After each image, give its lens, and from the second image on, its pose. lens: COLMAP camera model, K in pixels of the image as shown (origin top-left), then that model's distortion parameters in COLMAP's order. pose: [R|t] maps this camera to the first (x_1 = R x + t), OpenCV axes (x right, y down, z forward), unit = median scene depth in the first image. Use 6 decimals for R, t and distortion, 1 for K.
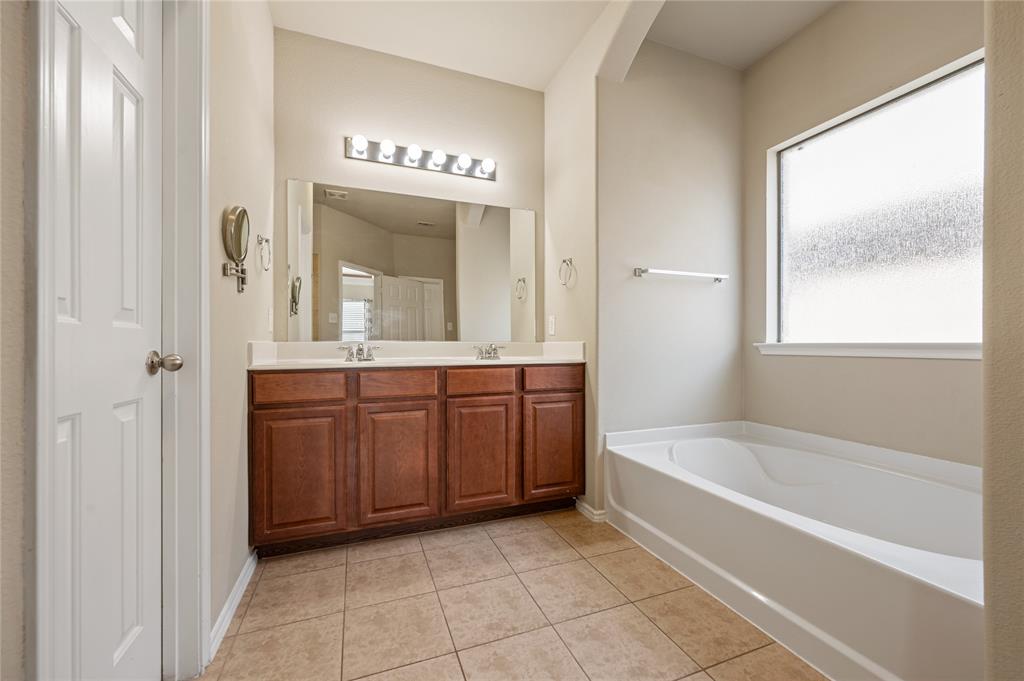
lens RADIAL K [[402.6, 0, 512.7], [0, 402.6, 346.1], [0, 0, 1]] dist [-0.005808, 0.000983]
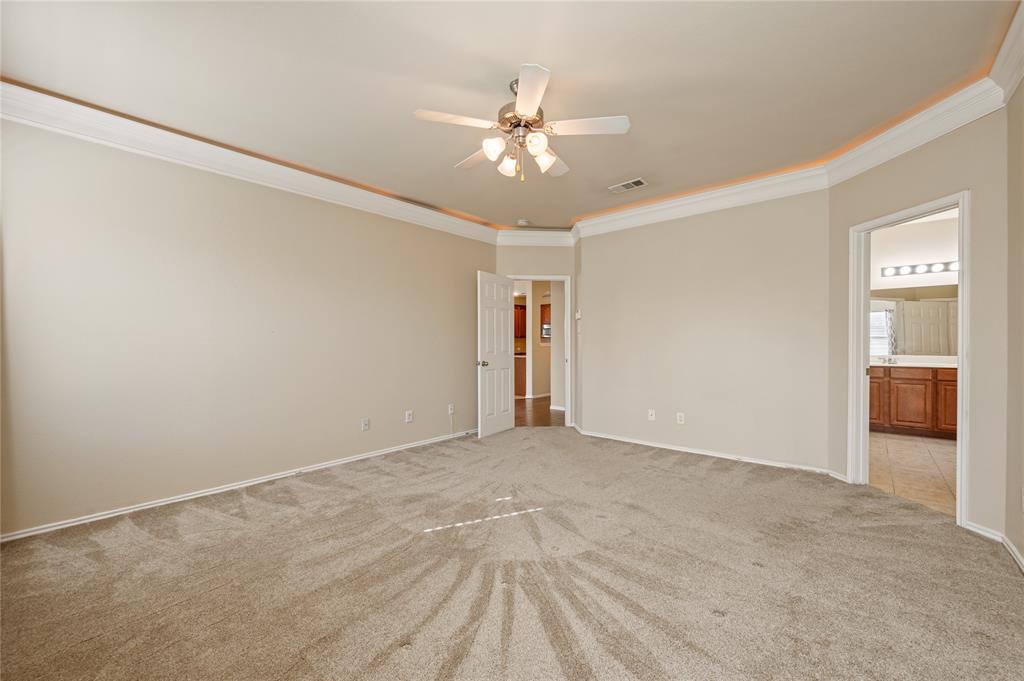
lens RADIAL K [[402.6, 0, 512.8], [0, 402.6, 343.4], [0, 0, 1]] dist [-0.005808, 0.000983]
pose [[0.461326, 0.006293, -0.887208, 0.797657], [0.001232, 0.999969, 0.007733, -0.118973], [0.887230, -0.004660, 0.461304, -2.379117]]
